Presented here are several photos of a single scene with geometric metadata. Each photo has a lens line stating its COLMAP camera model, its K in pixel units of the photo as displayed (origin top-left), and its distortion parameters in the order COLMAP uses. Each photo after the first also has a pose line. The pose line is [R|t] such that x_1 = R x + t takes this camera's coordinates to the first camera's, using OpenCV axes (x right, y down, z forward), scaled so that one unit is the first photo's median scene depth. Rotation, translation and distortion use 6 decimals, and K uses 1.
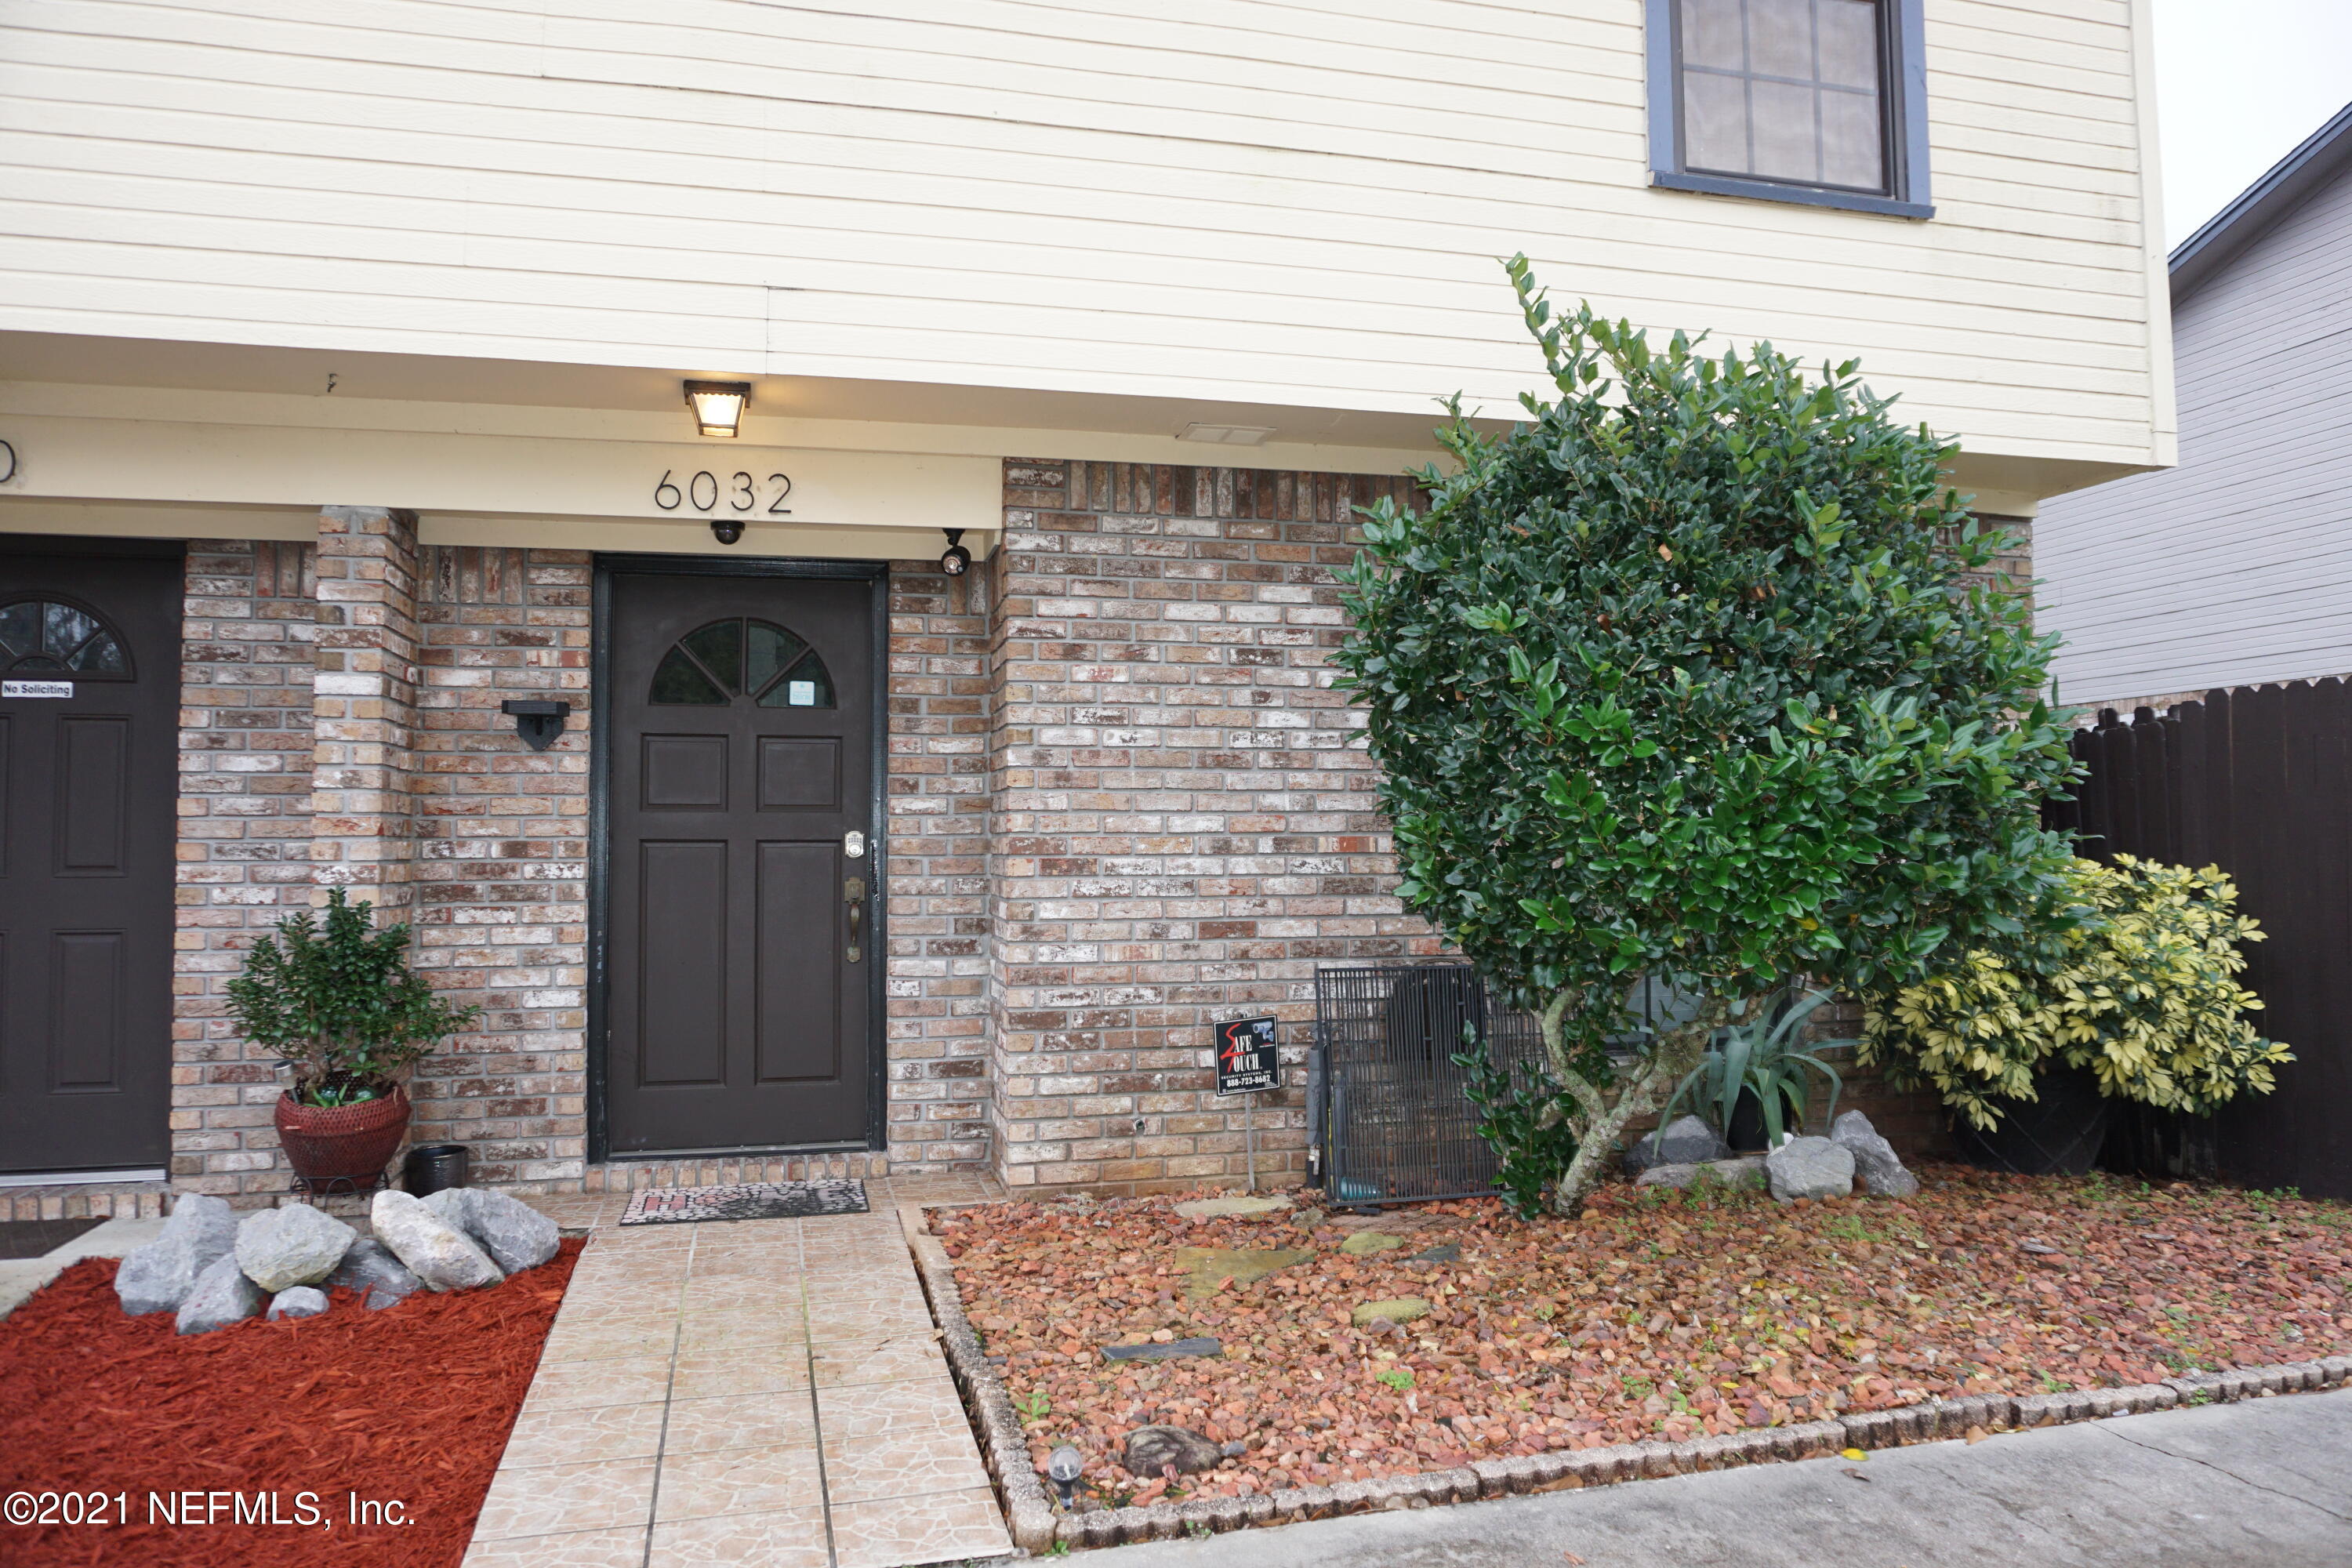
lens RADIAL K [[1595.9, 0, 1179.0], [0, 1595.9, 776.7], [0, 0, 1]] dist [-0.055827, 0.030169]
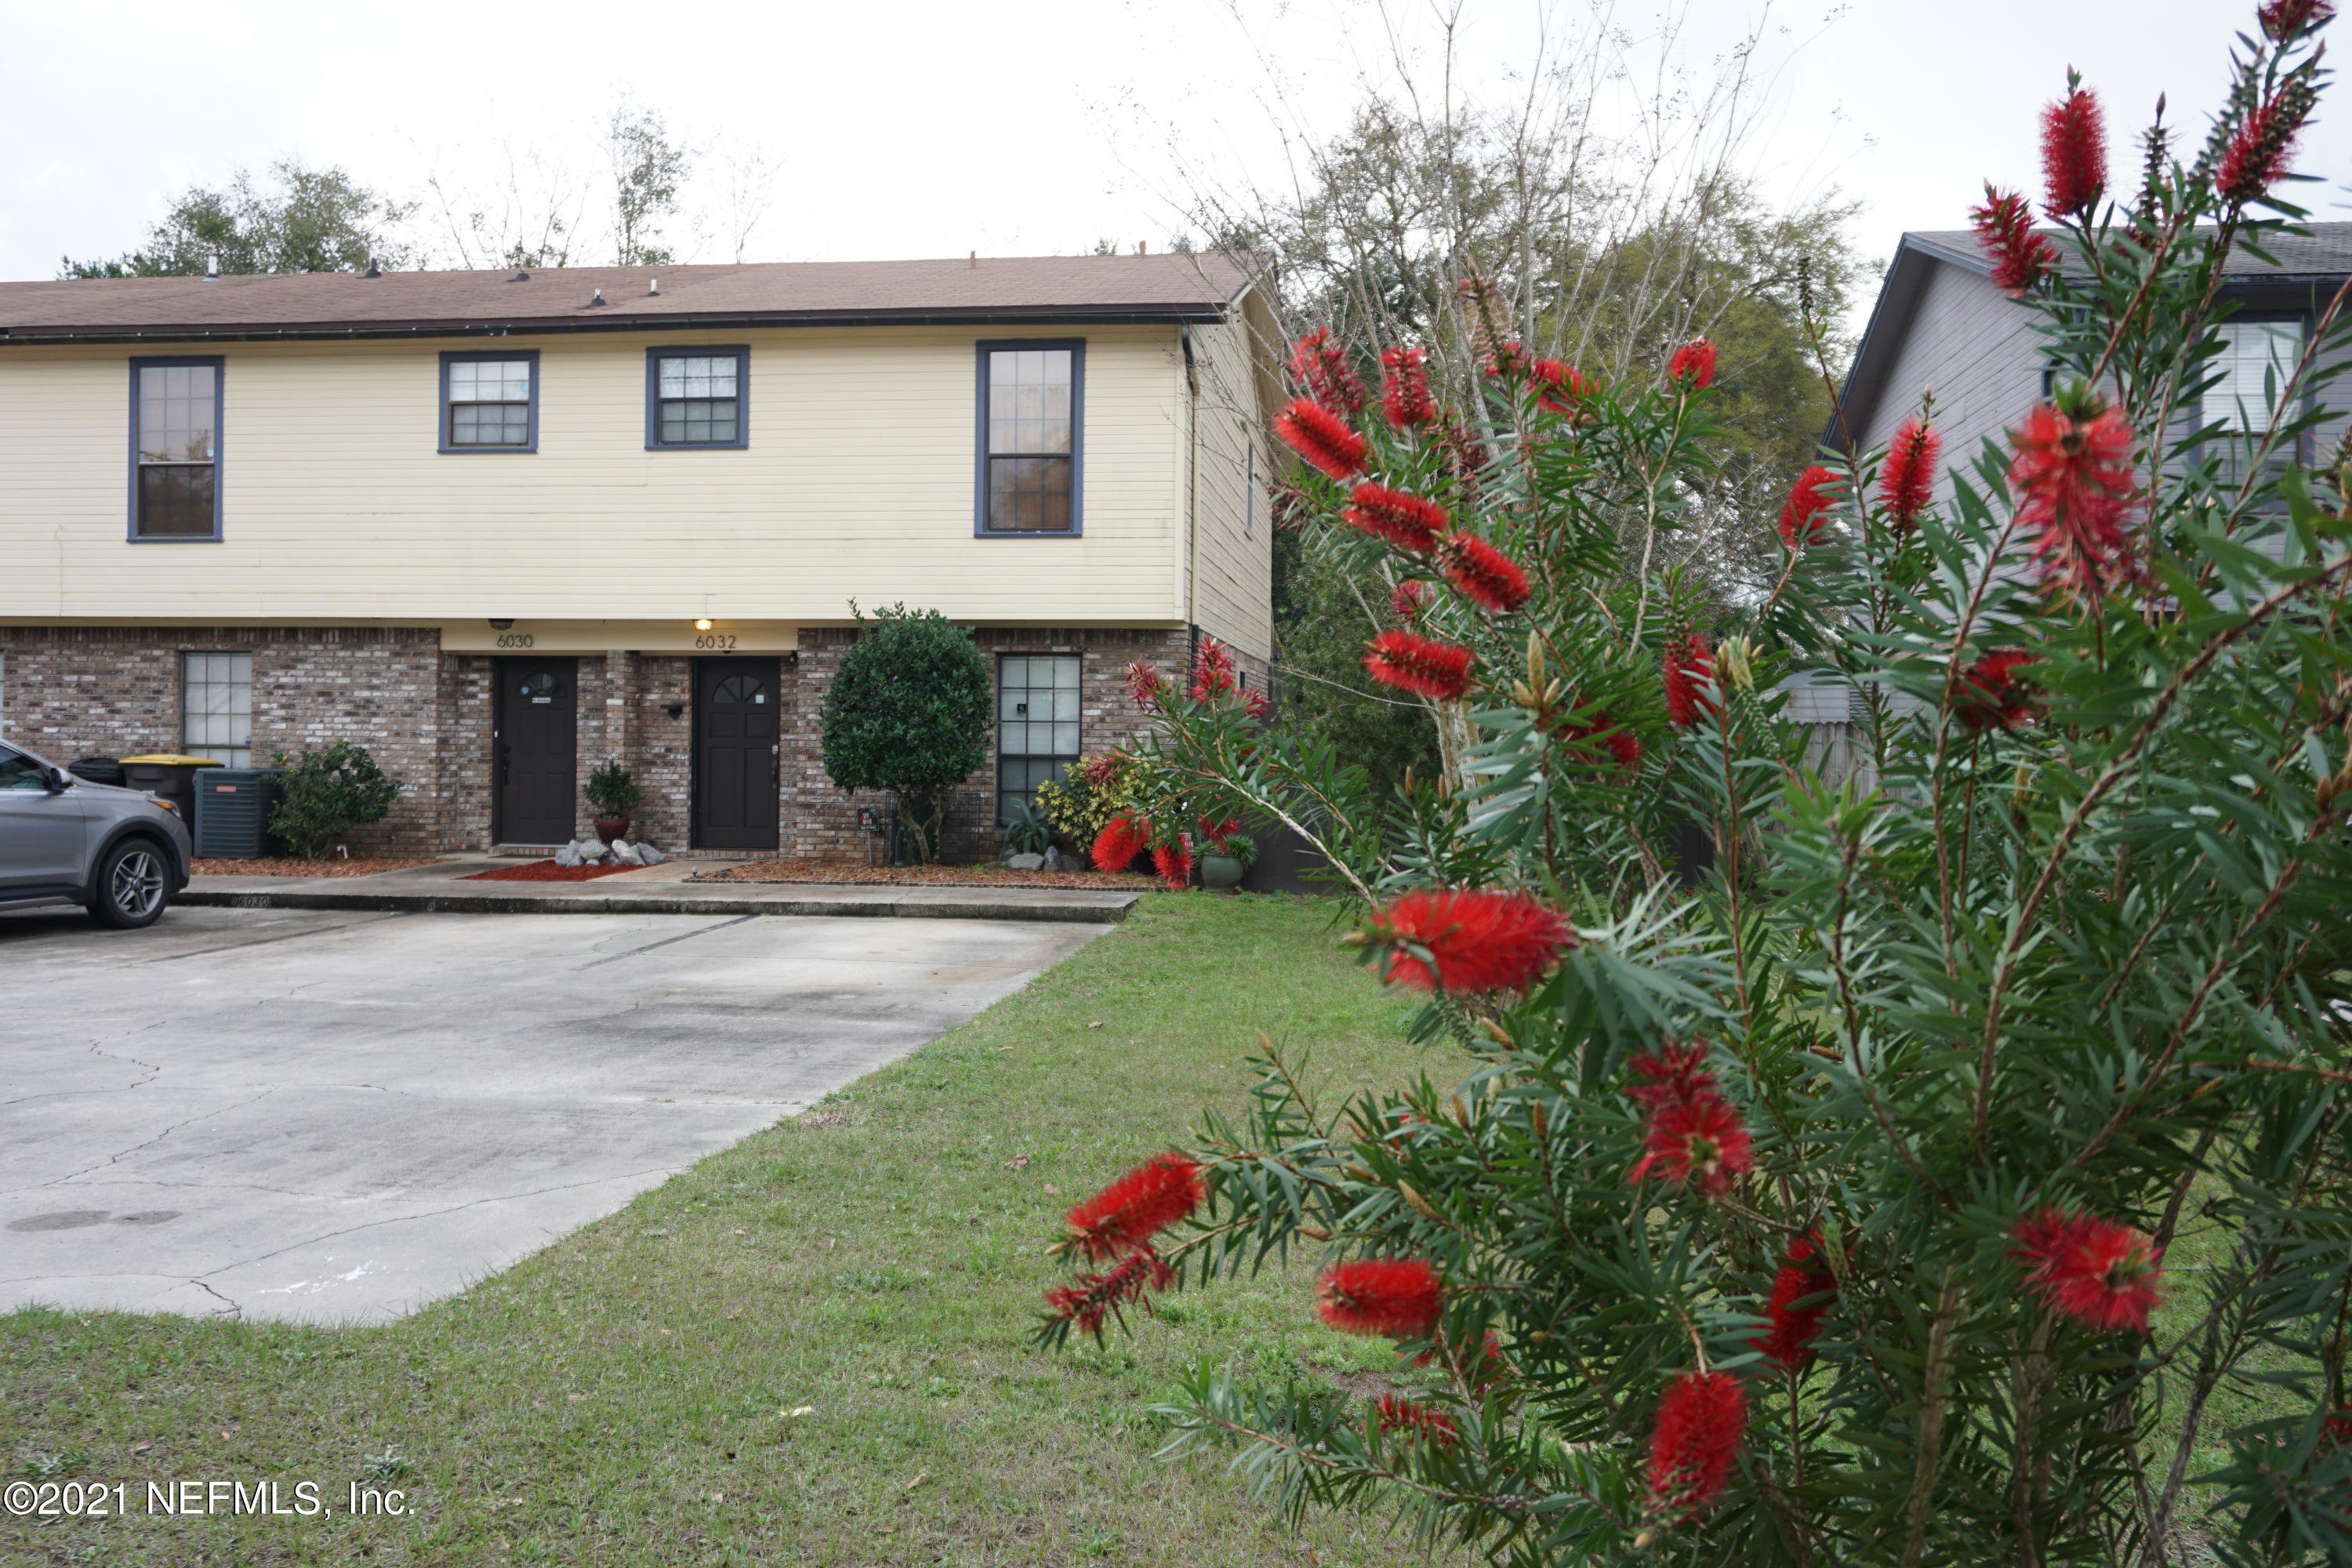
lens RADIAL K [[2063.3, 0, 1172.4], [0, 2063.3, 783.7], [0, 0, 1]] dist [0.004056, 0.001311]
pose [[0.930365, 0.020342, -0.366070, 2.097665], [0.001126, 0.998296, 0.058337, -0.130829], [0.366633, -0.054687, 0.928757, -2.557872]]
